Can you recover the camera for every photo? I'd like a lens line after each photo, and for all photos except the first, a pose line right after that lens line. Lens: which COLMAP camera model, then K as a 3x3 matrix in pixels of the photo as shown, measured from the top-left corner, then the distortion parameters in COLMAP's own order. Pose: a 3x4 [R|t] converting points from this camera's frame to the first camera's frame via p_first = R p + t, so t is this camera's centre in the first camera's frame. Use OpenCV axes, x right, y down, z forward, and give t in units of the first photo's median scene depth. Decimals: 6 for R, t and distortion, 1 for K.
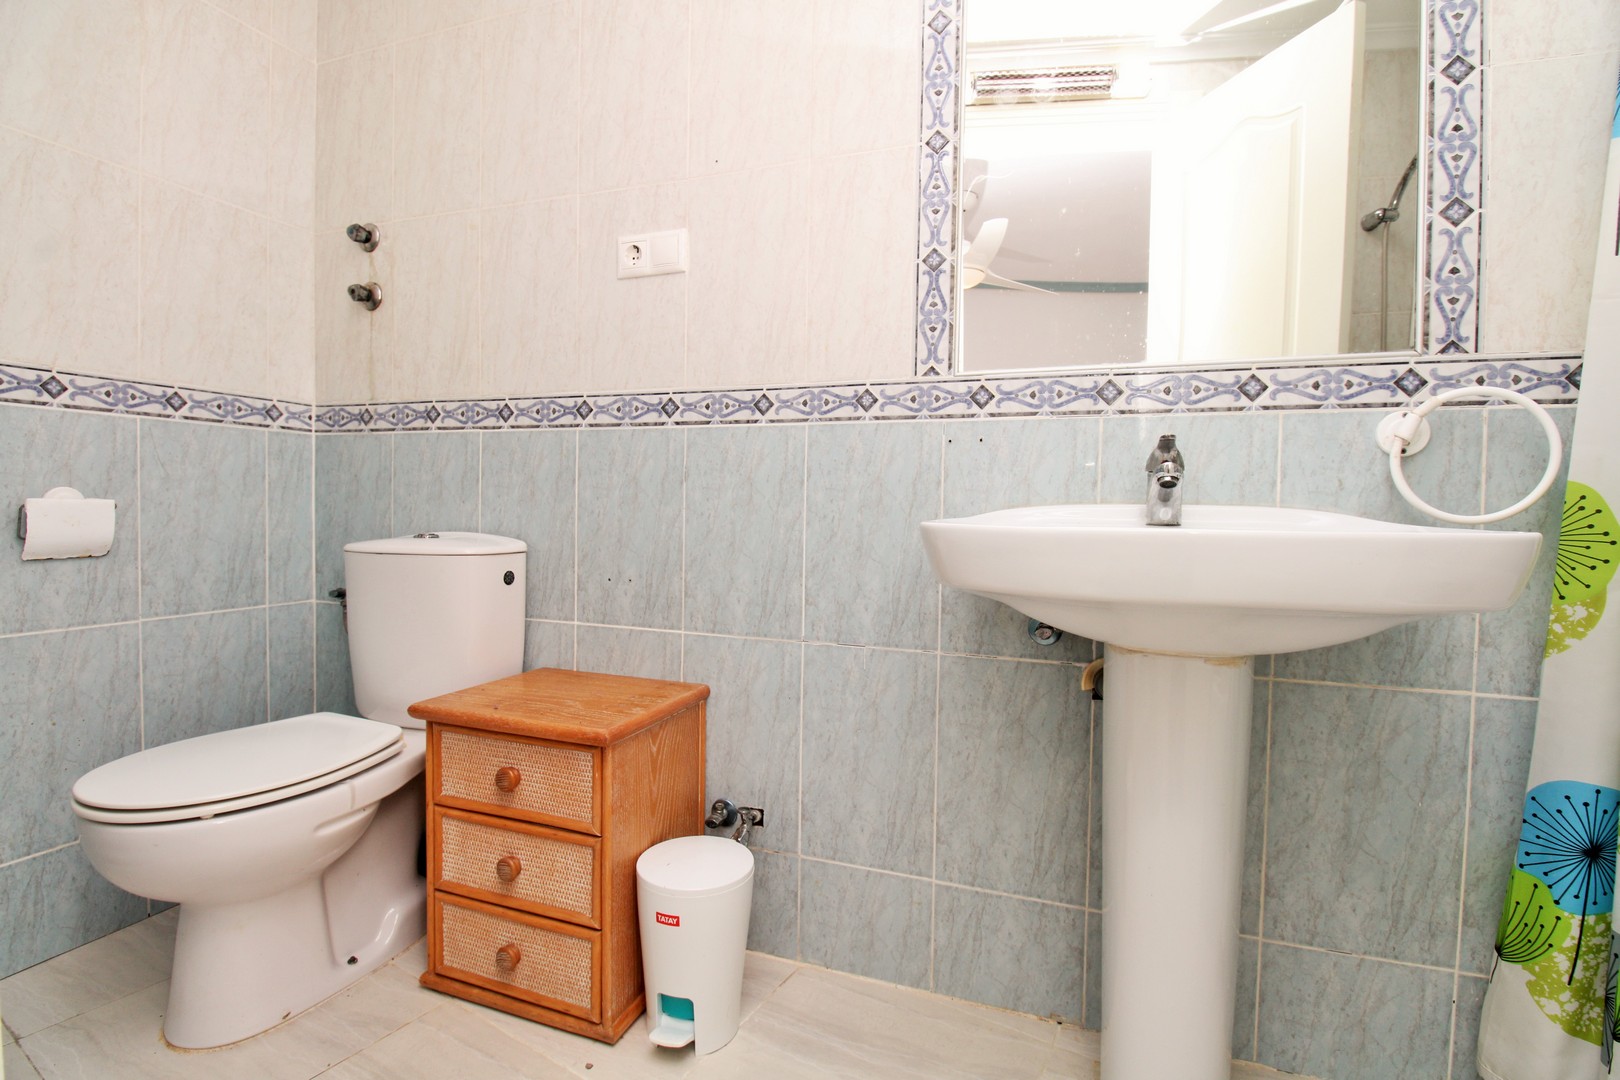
lens RADIAL K [[755.0, 0, 810.0], [0, 755.0, 531.3], [0, 0, 1]] dist [-0.001724, -0.013932]
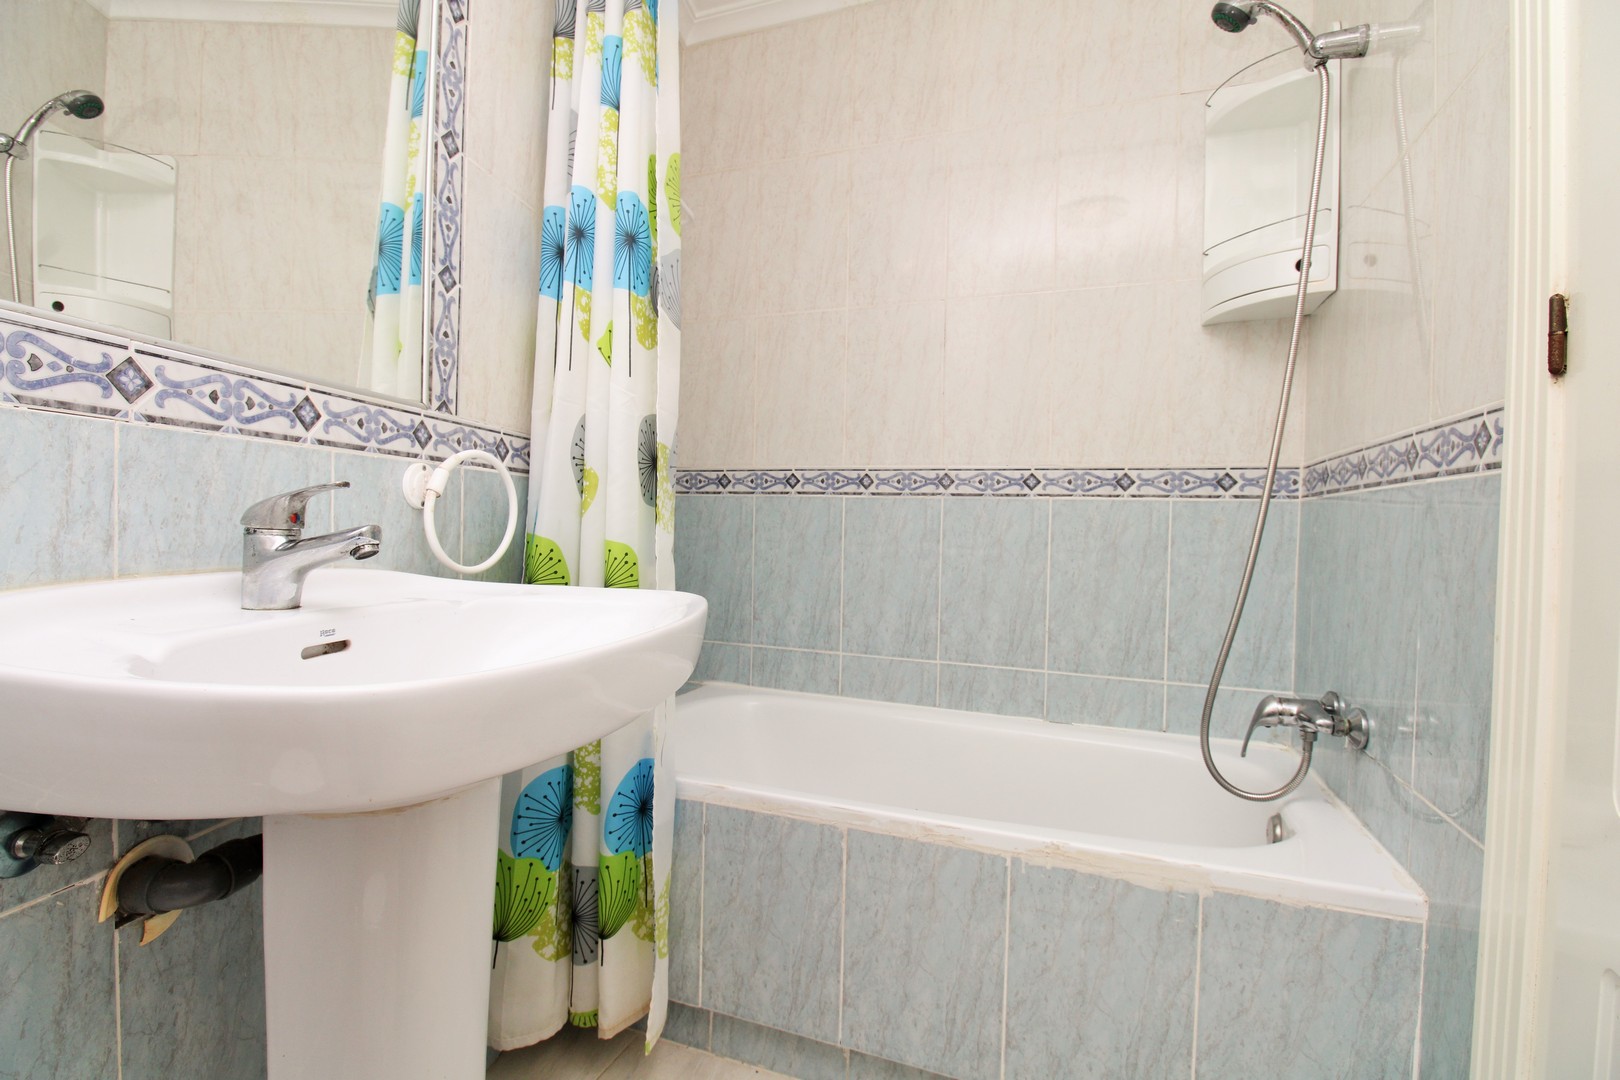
lens RADIAL K [[755.0, 0, 810.0], [0, 755.0, 531.3], [0, 0, 1]] dist [-0.001724, -0.013932]
pose [[-0.197887, -0.028382, 0.979814, -0.295241], [-0.002050, 0.999591, 0.028541, -0.102189], [-0.980223, 0.003640, -0.197864, 0.709577]]
